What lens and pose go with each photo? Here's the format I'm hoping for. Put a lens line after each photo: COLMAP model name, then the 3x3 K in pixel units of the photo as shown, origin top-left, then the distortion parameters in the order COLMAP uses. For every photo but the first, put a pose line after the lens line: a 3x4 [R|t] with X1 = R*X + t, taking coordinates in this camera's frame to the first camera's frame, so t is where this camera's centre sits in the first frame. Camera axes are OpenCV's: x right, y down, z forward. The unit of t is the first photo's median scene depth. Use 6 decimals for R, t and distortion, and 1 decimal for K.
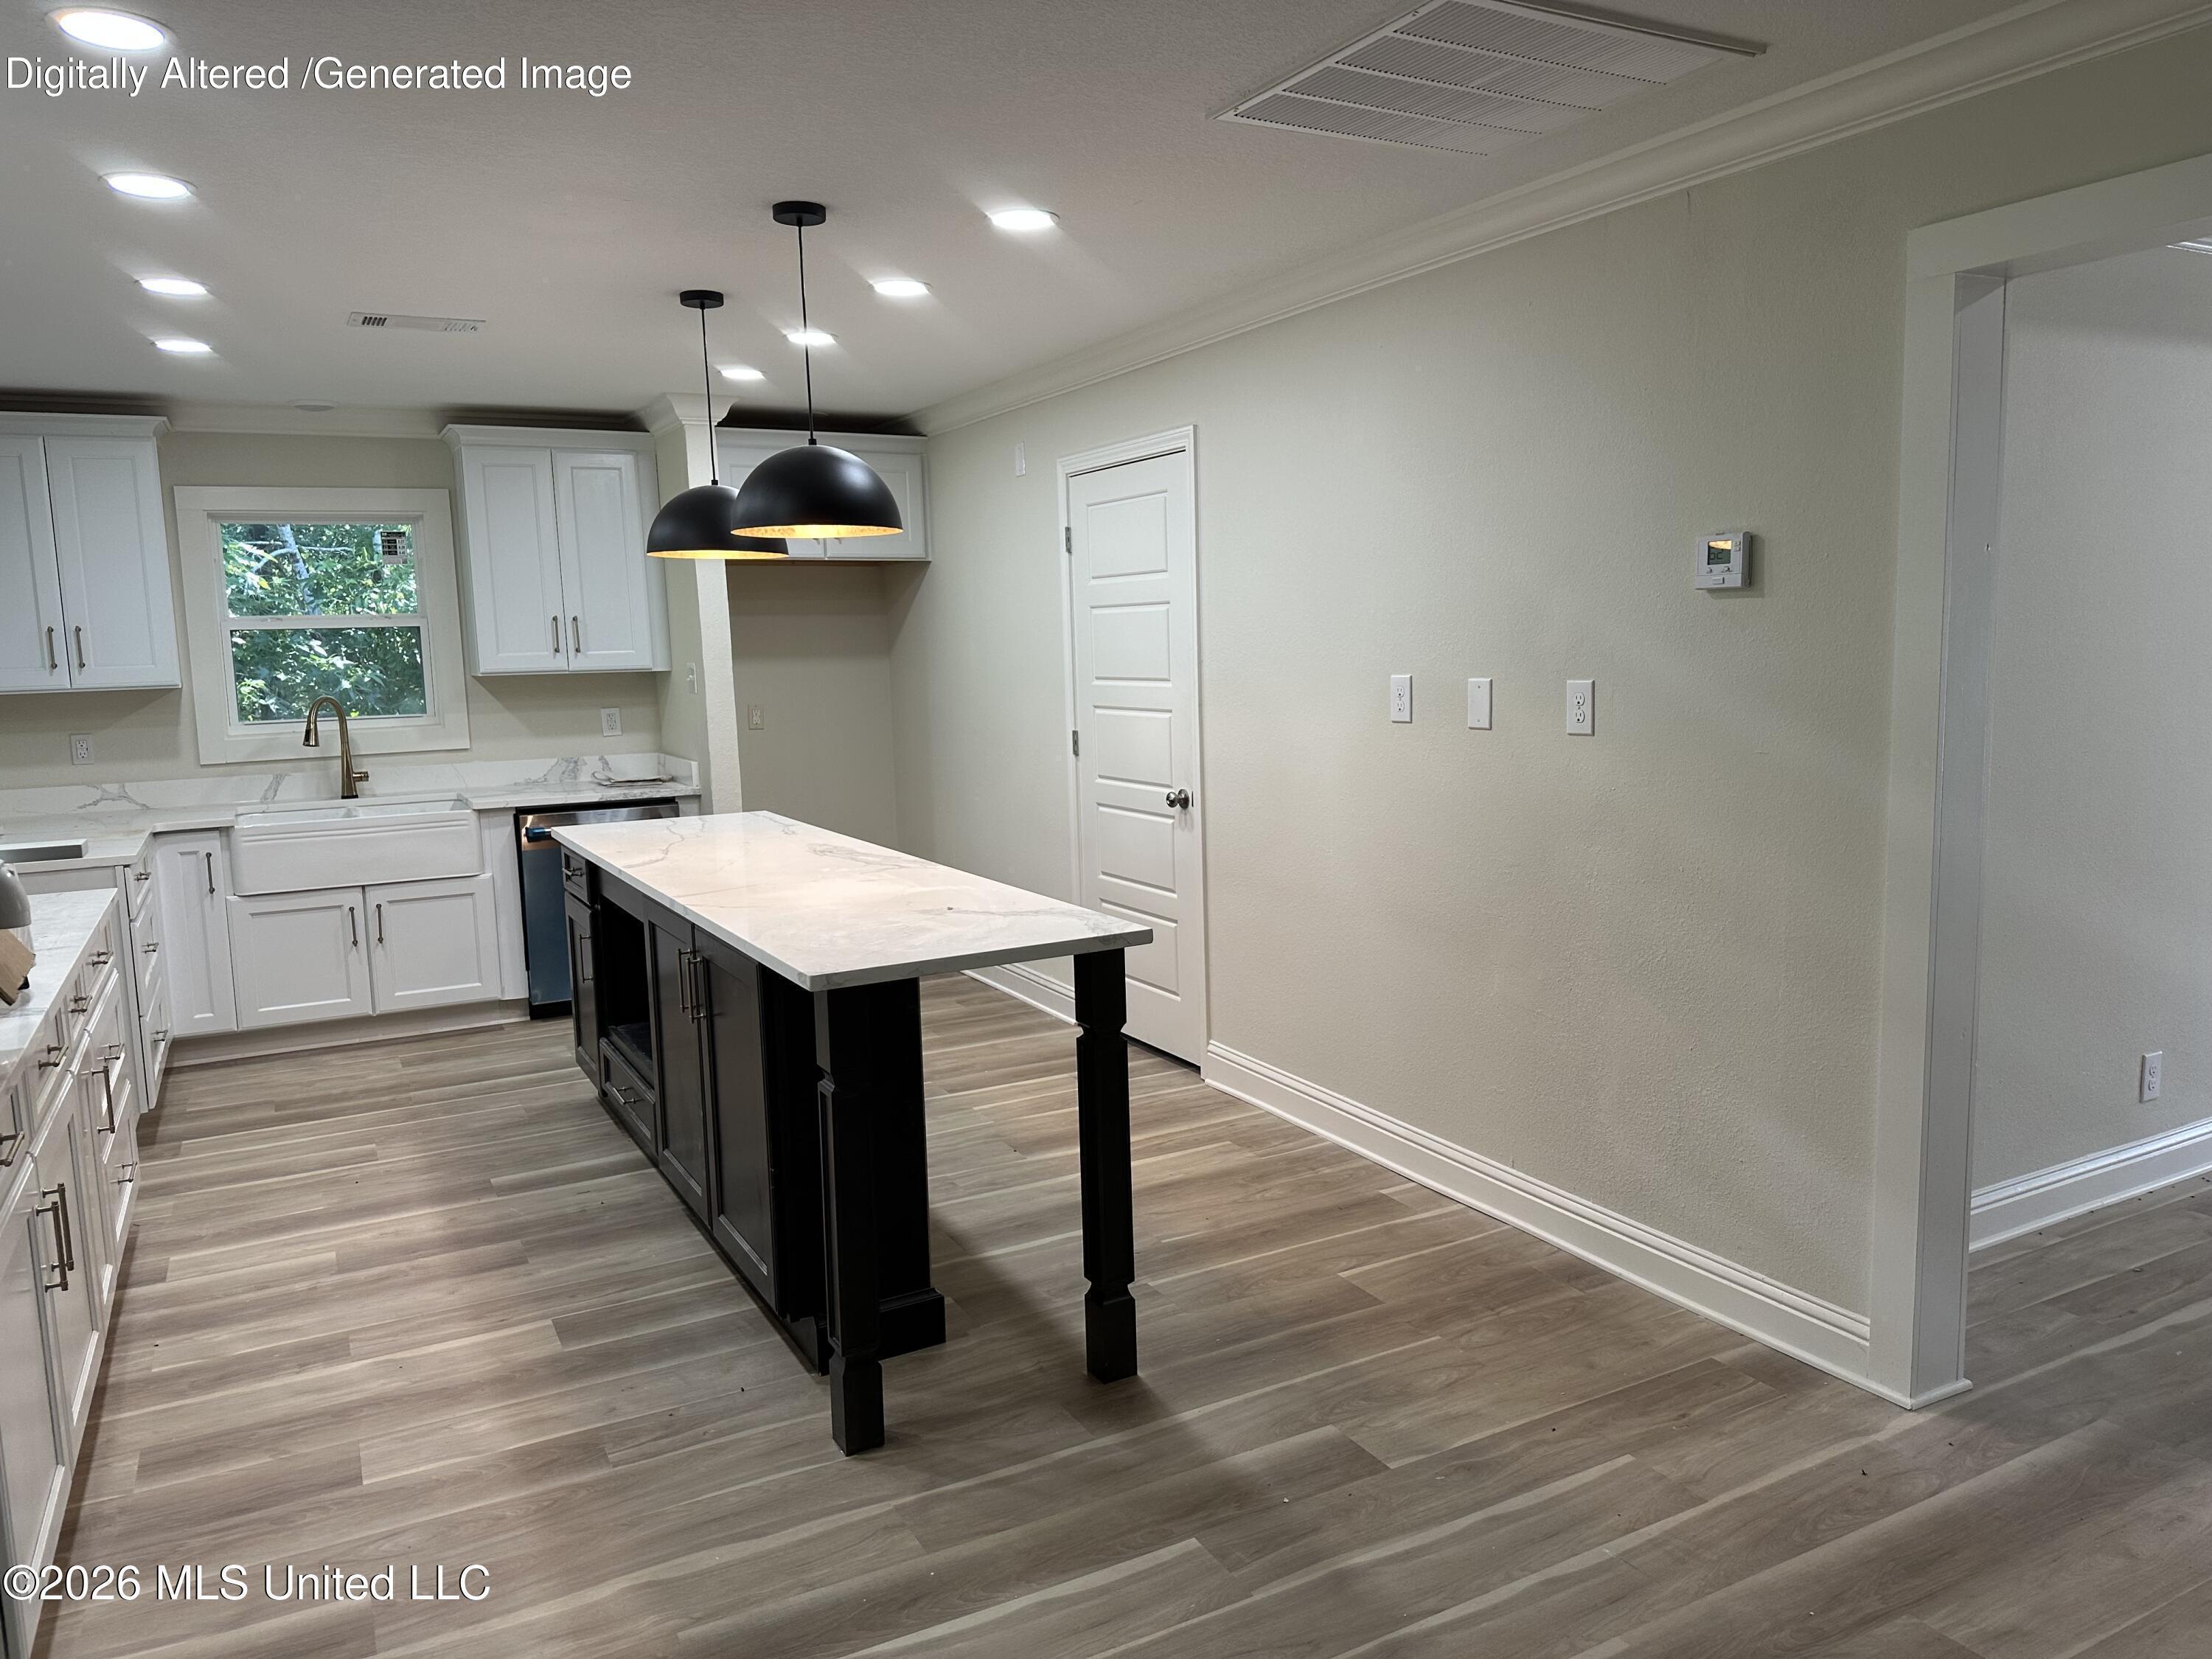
lens RADIAL K [[1548.3, 0, 1106.0], [0, 1548.3, 829.5], [0, 0, 1]] dist [0.240542, -0.364012]
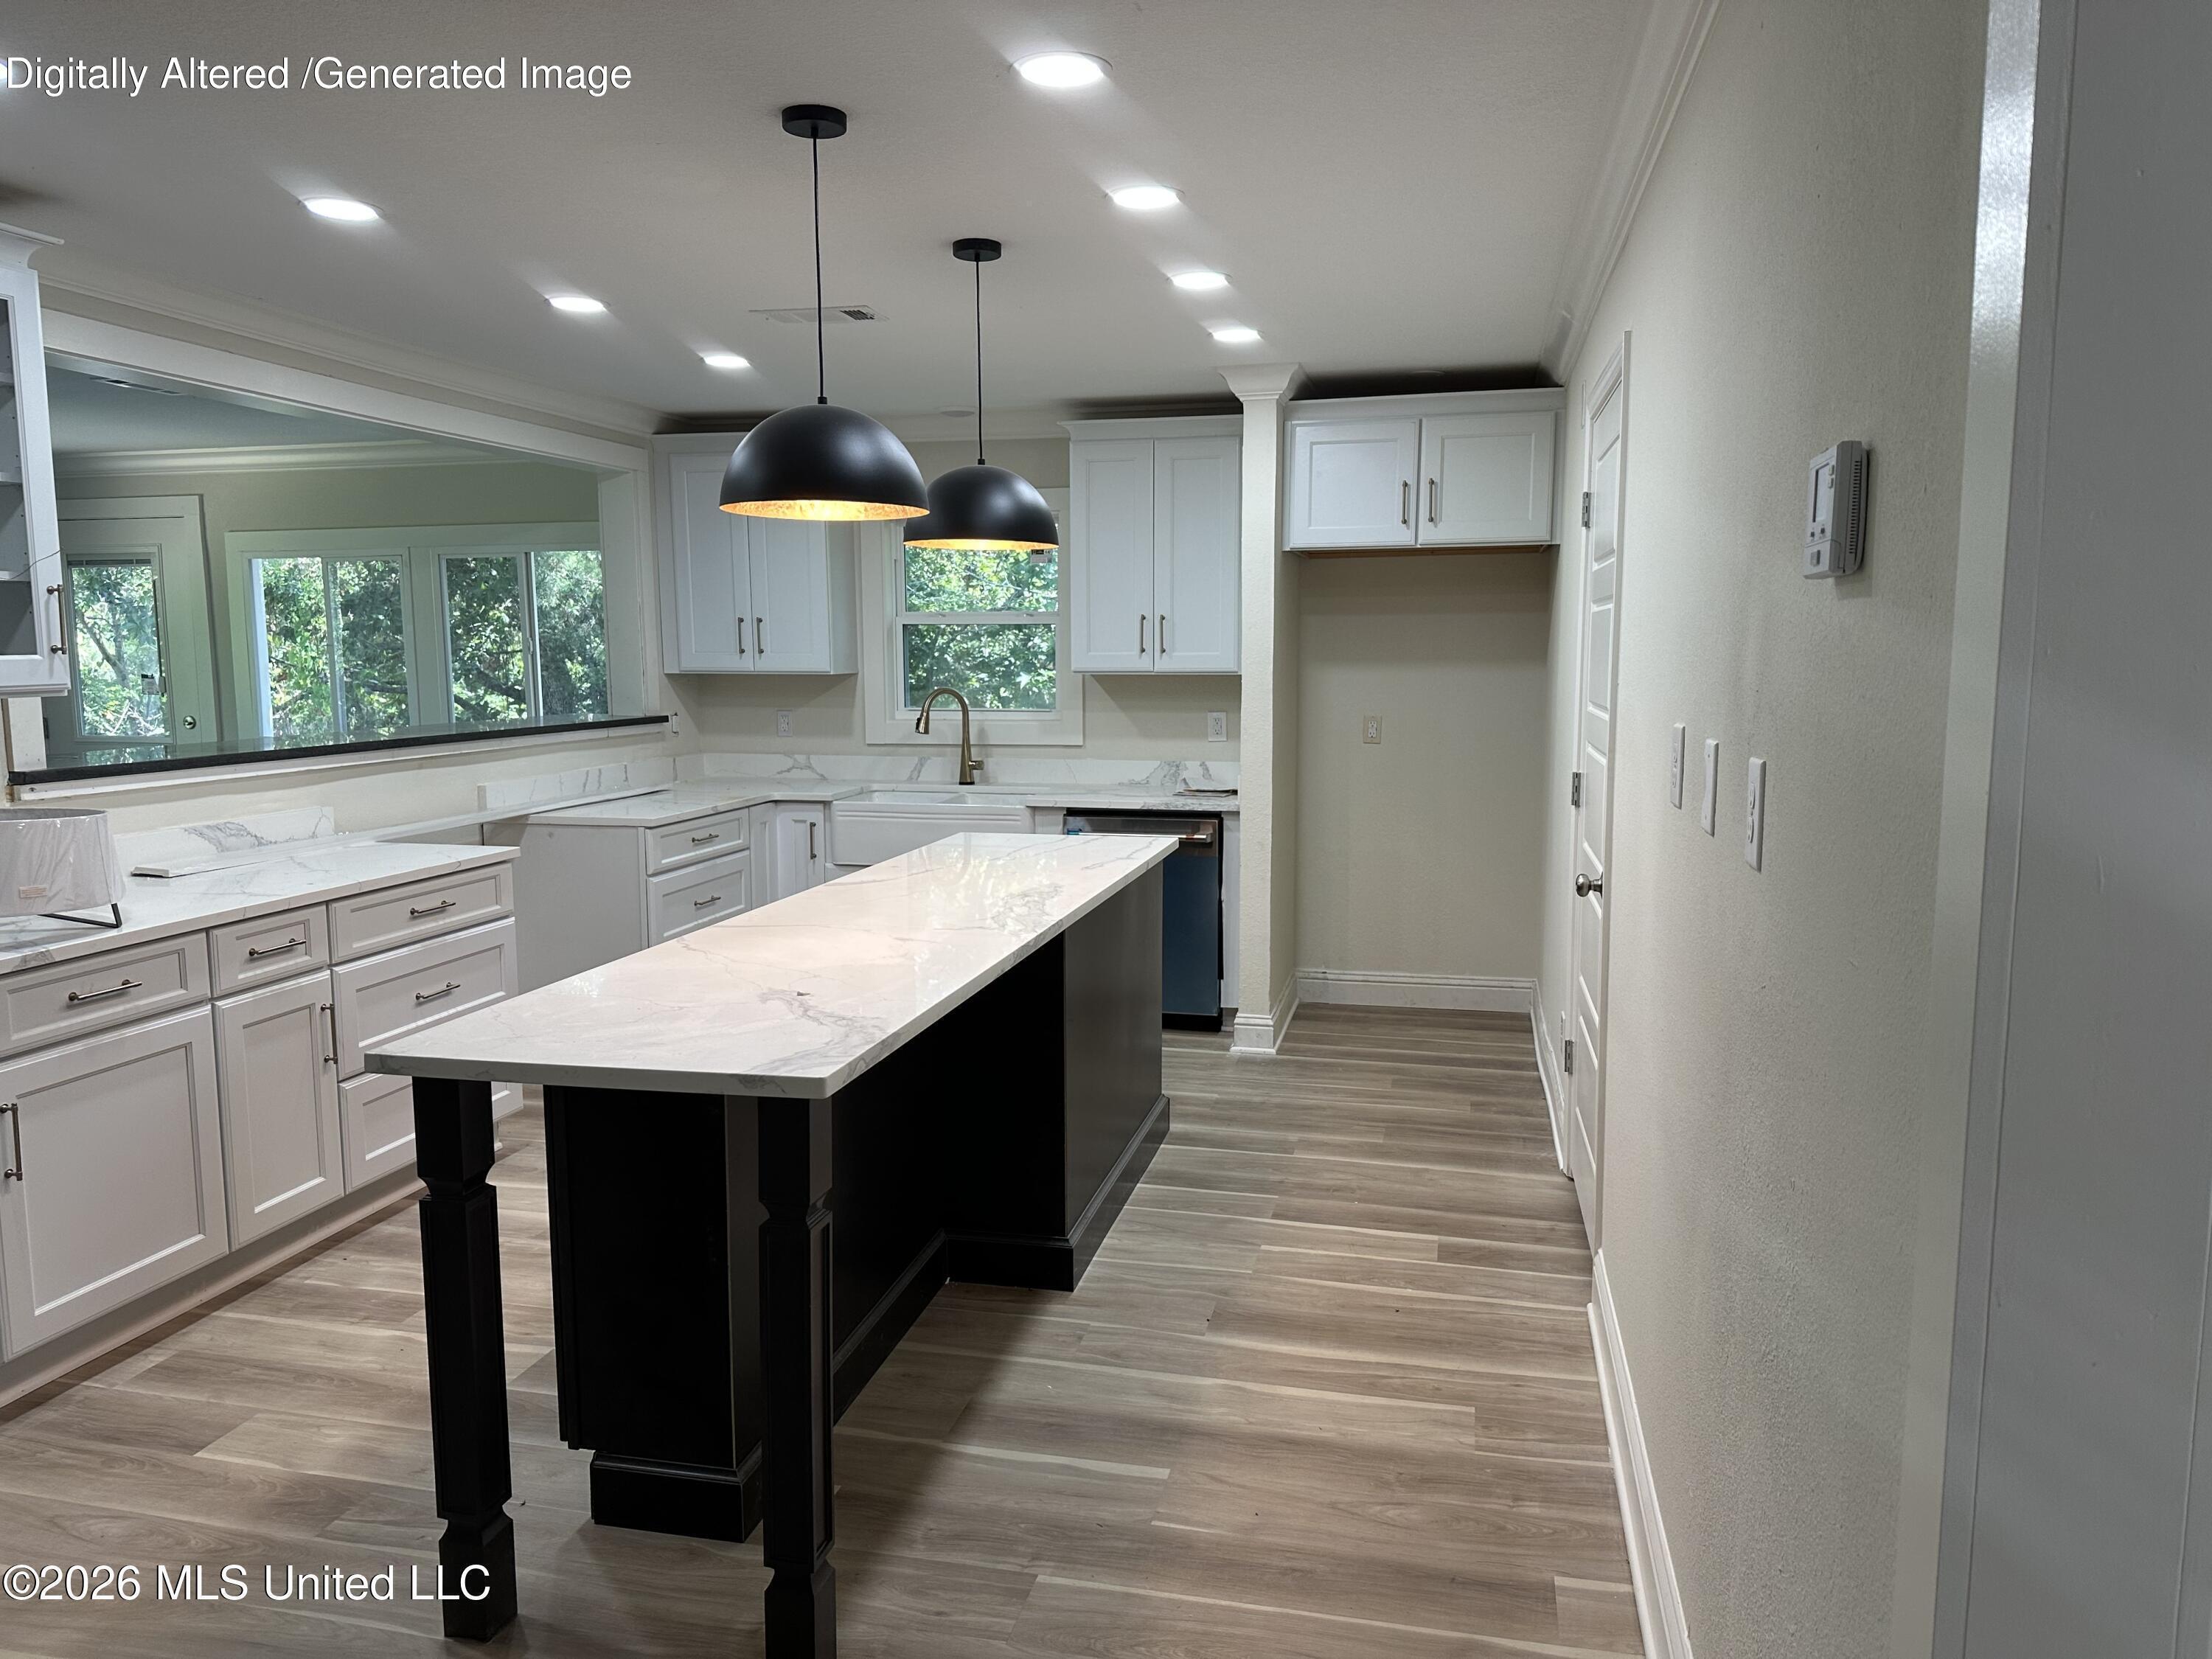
lens RADIAL K [[1549.0, 0, 1094.9], [0, 1549.0, 829.8], [0, 0, 1]] dist [0.133976, -0.210269]
pose [[0.750911, 0.104477, -0.652087, 0.294795], [-0.102764, 0.993865, 0.040899, -0.044586], [0.652359, 0.036300, 0.757040, 0.302306]]
